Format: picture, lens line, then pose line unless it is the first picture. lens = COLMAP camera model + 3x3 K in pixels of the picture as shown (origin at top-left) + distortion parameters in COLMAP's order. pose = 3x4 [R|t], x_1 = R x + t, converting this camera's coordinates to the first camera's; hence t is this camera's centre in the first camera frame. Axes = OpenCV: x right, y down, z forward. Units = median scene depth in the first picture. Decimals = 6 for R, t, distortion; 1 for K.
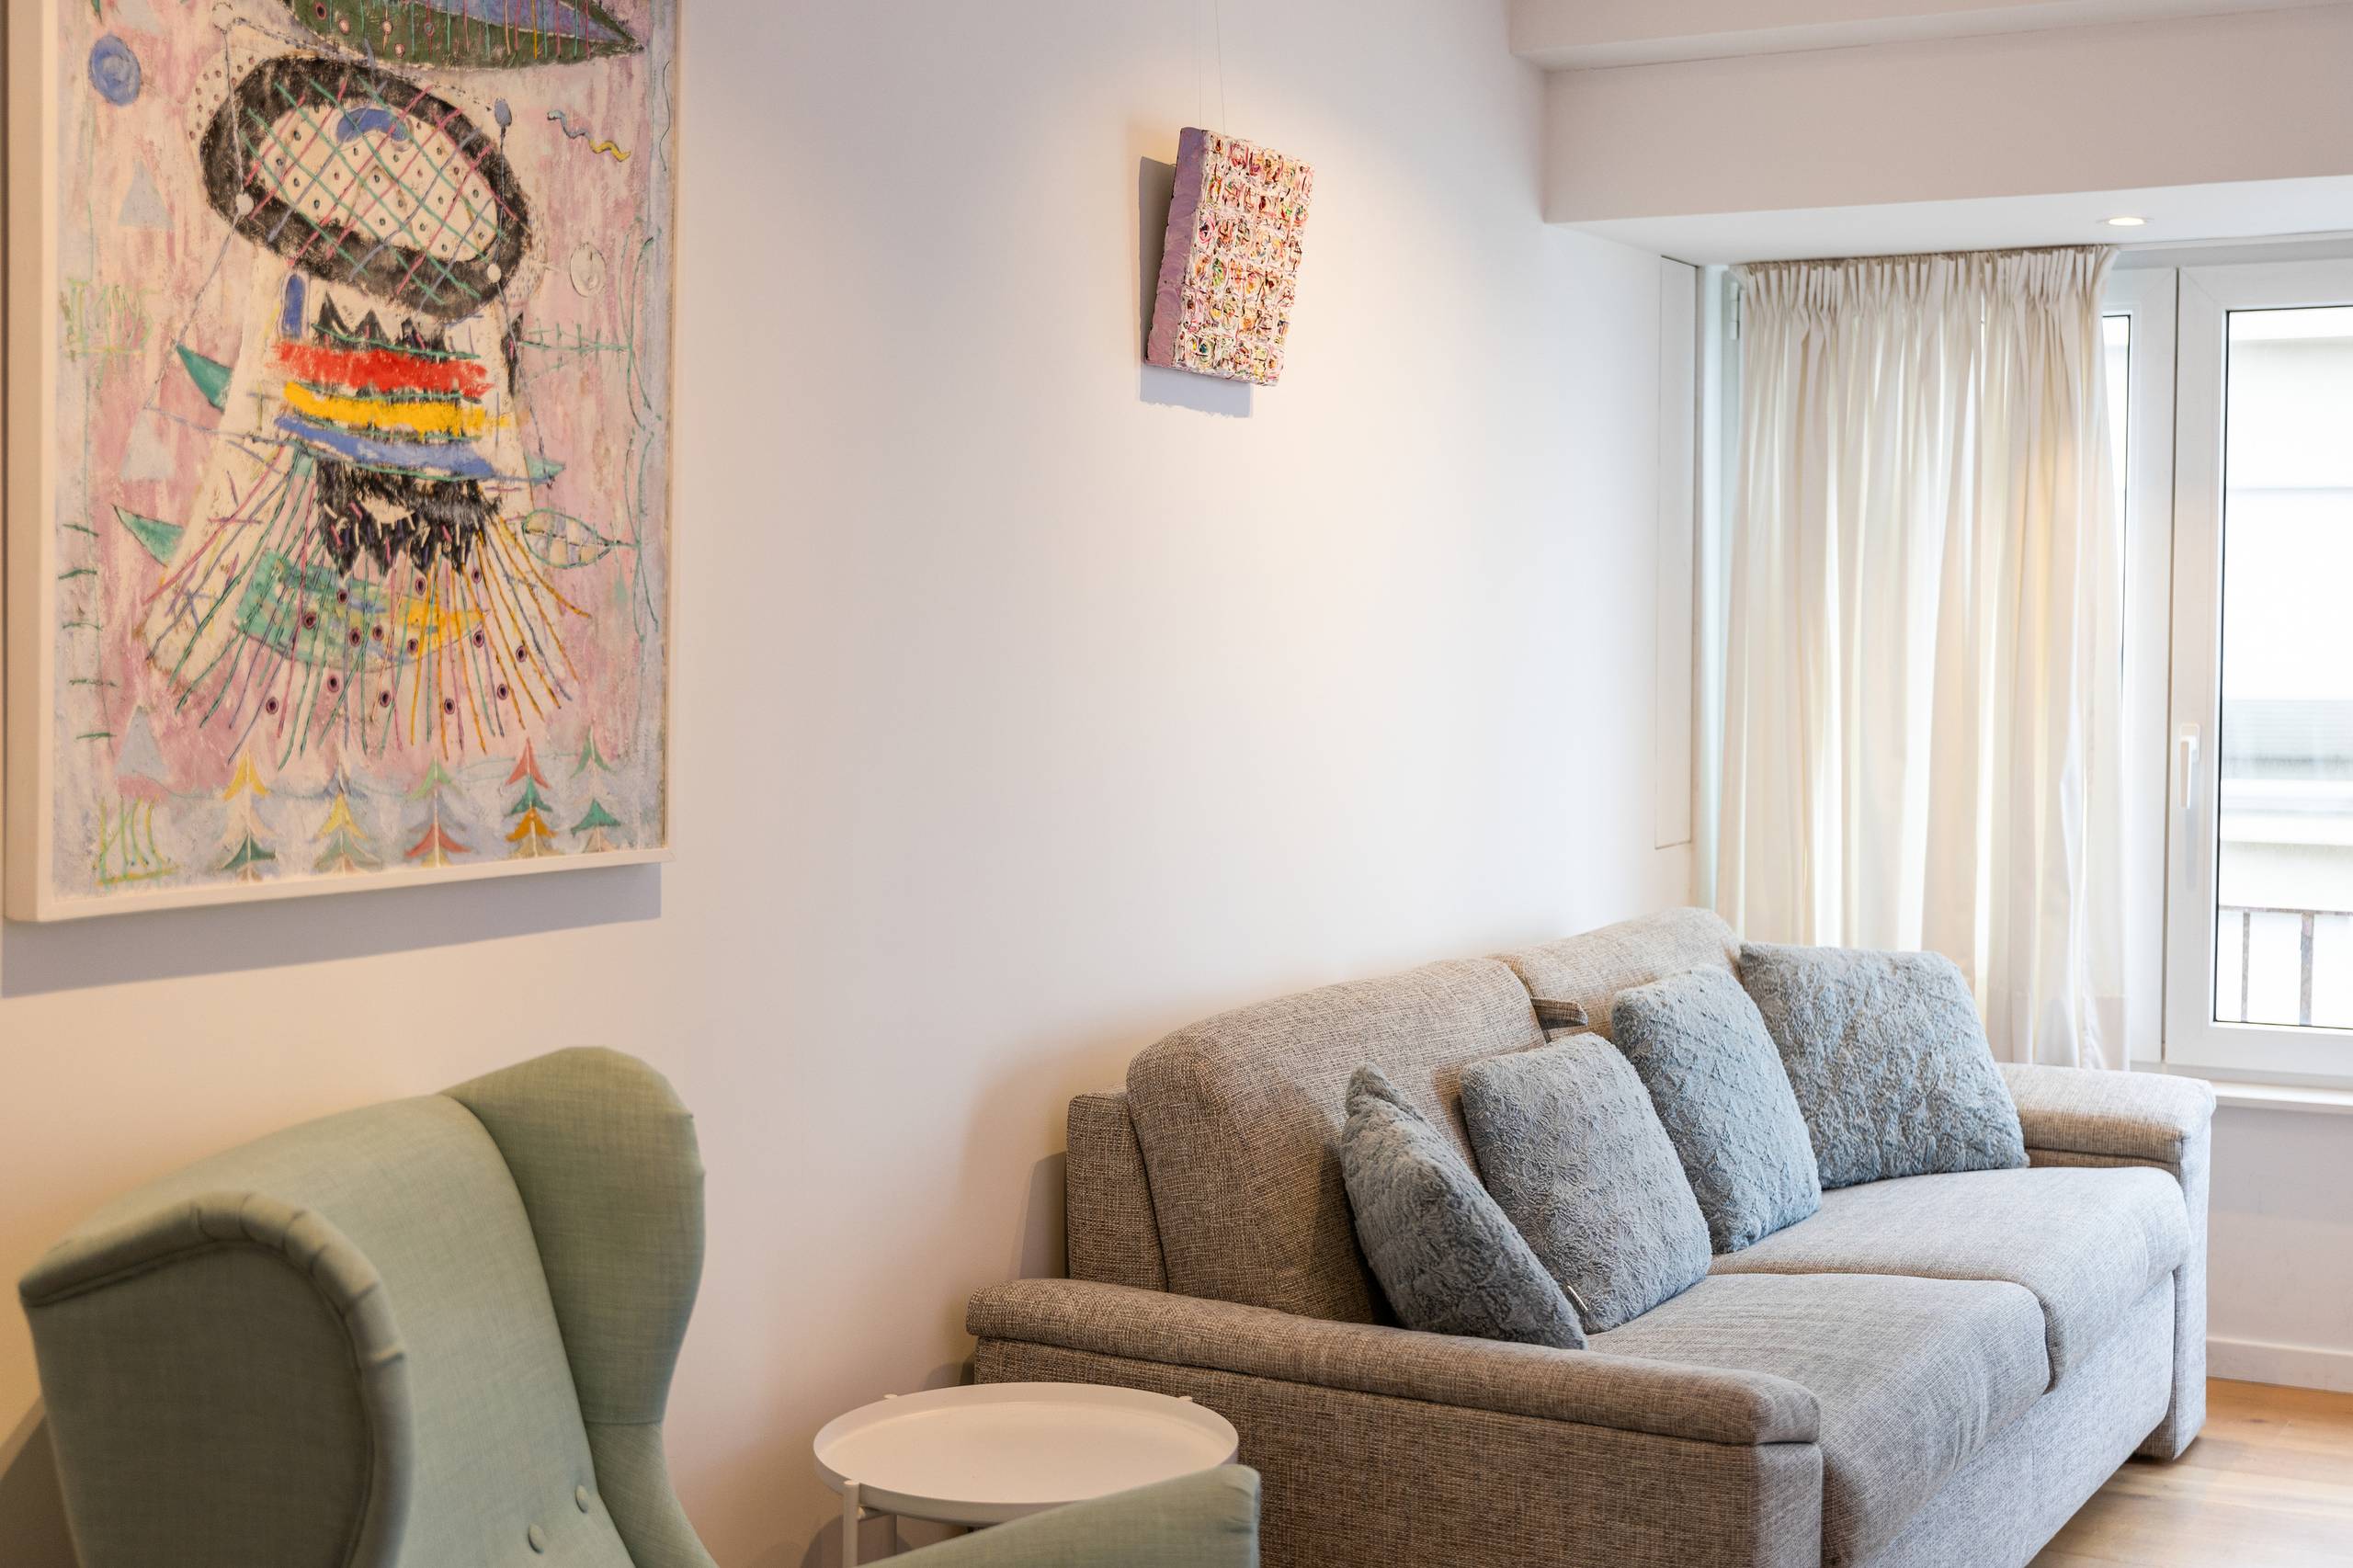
lens RADIAL K [[3144.1, 0, 1175.3], [0, 3144.1, 779.0], [0, 0, 1]] dist [0.071203, 0.000000]
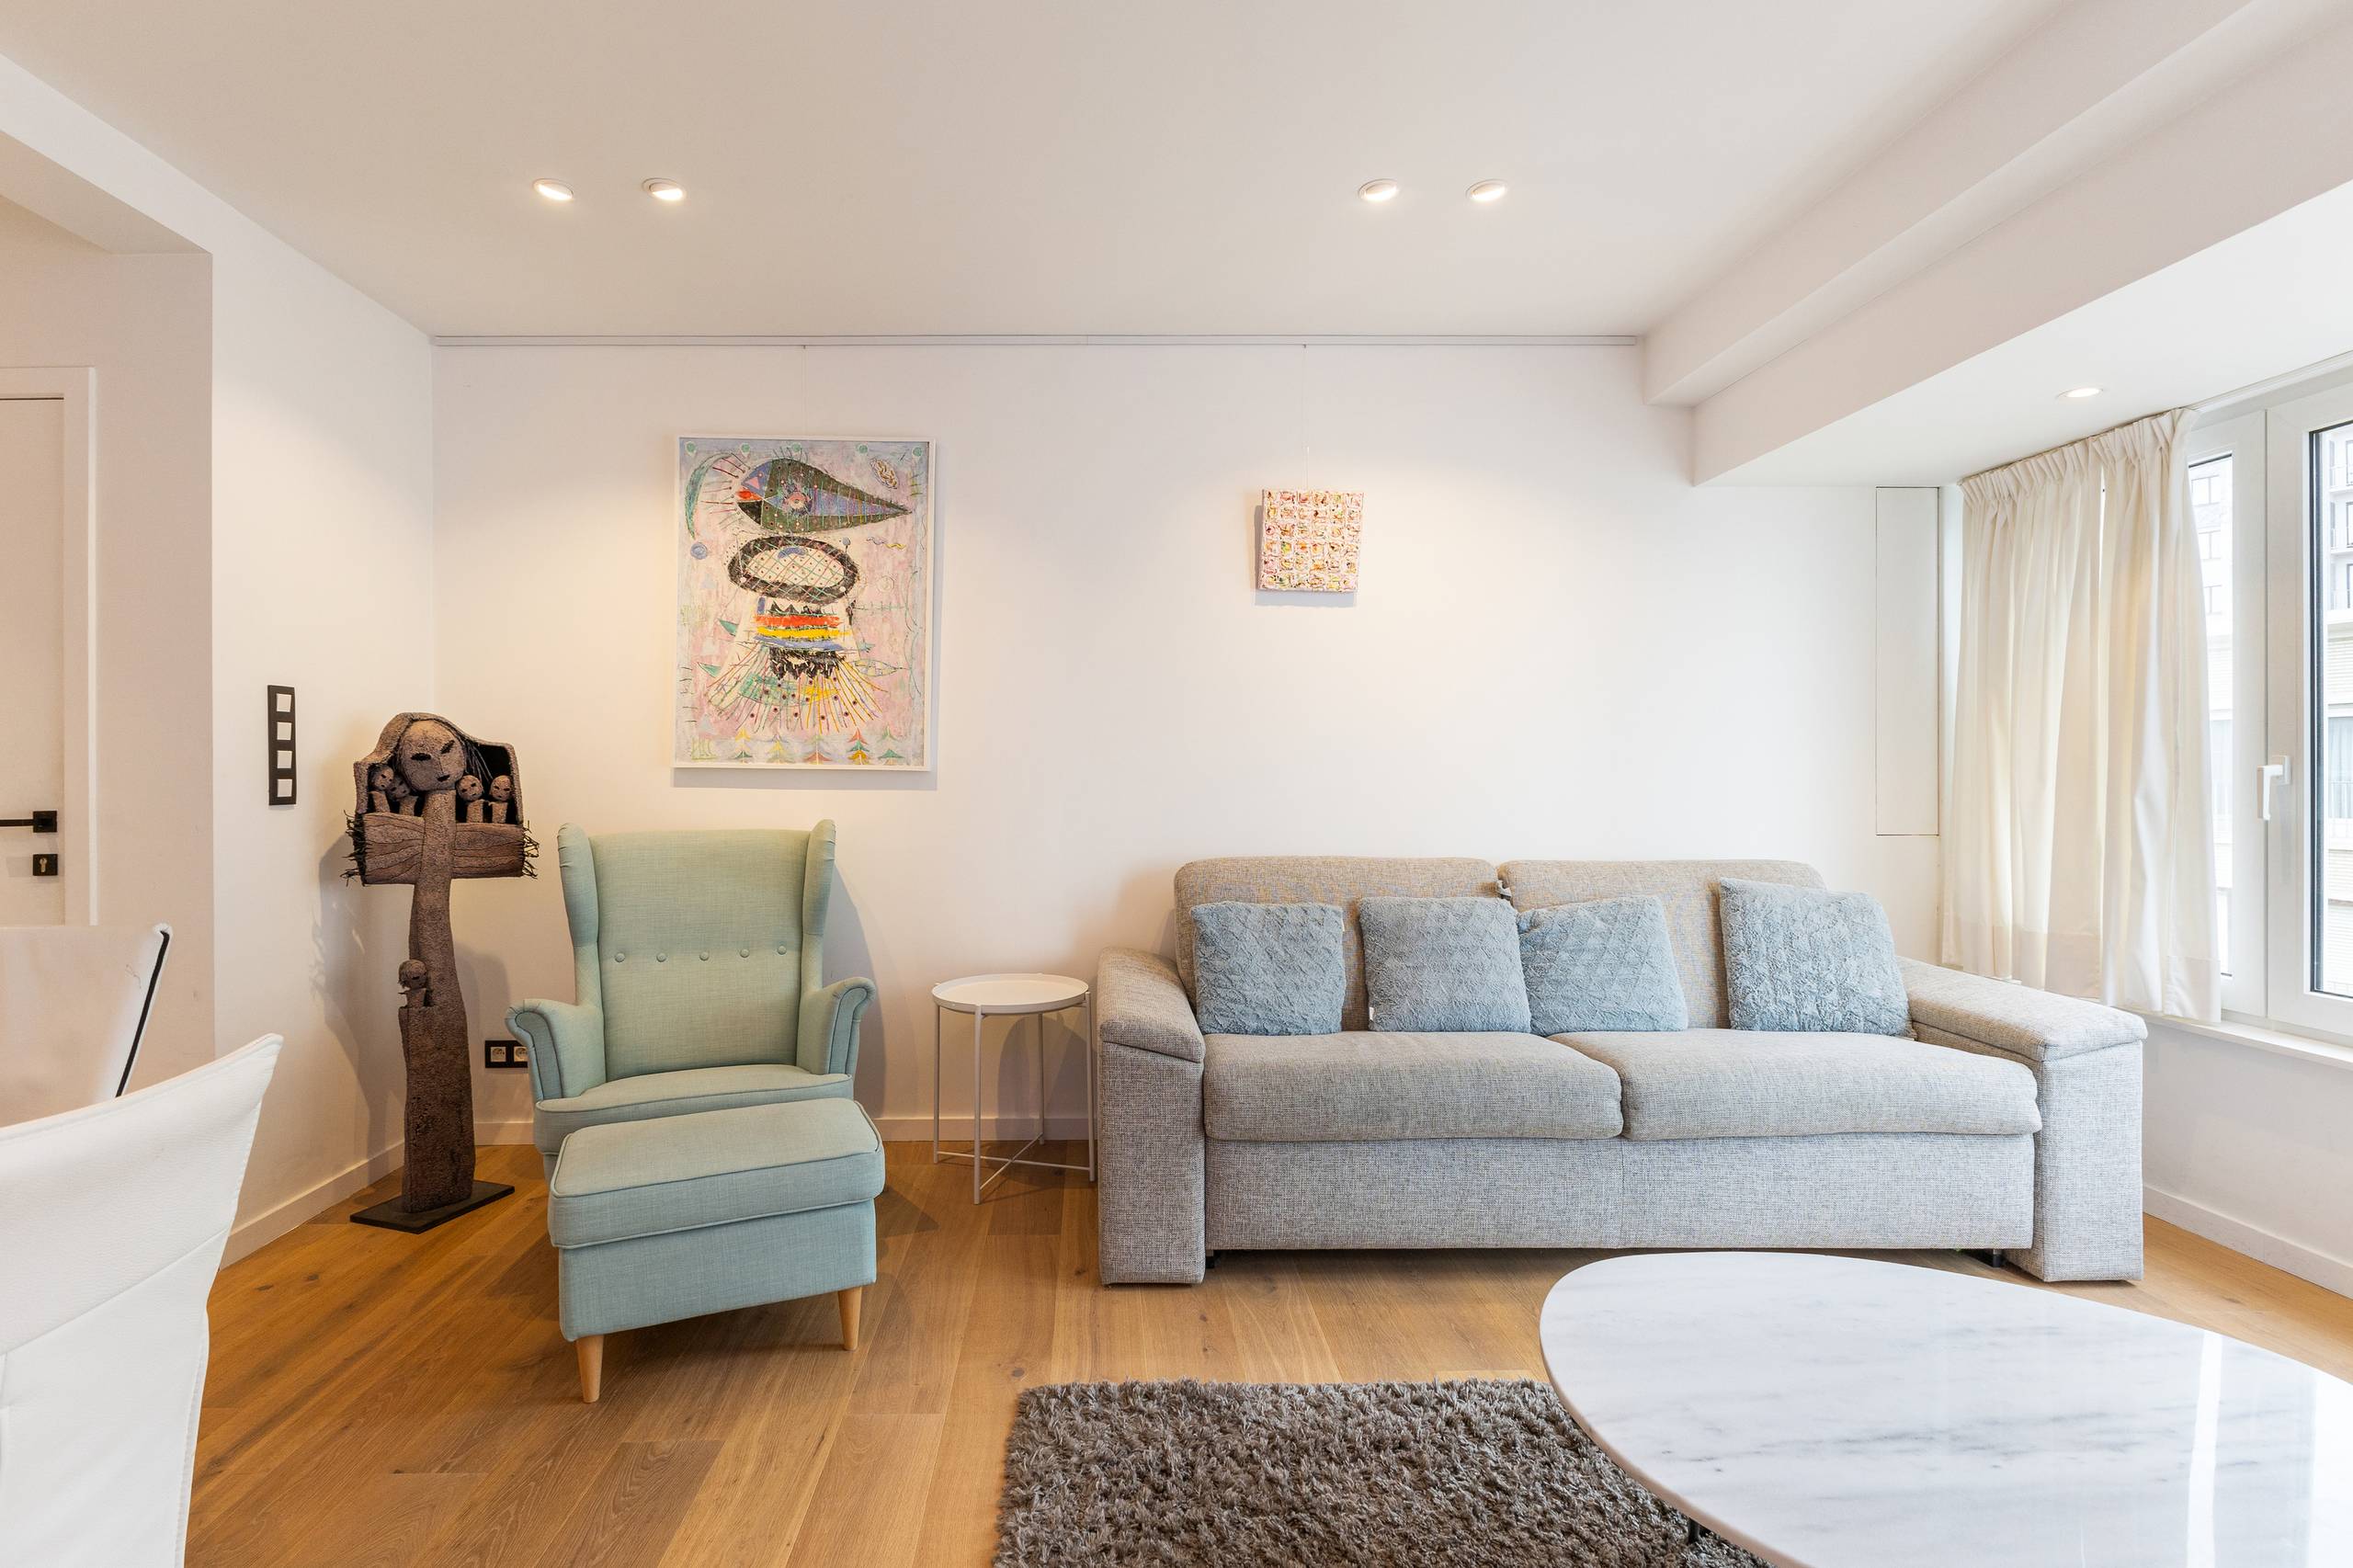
lens RADIAL K [[1092.7, 0, 1175.4], [0, 1092.7, 782.1], [0, 0, 1]] dist [0.004329, -0.000448]
pose [[0.470358, 0.013697, -0.882369, 1.004257], [-0.052345, 0.998552, -0.012403, 0.041535], [0.880922, 0.052022, 0.470394, 0.795440]]
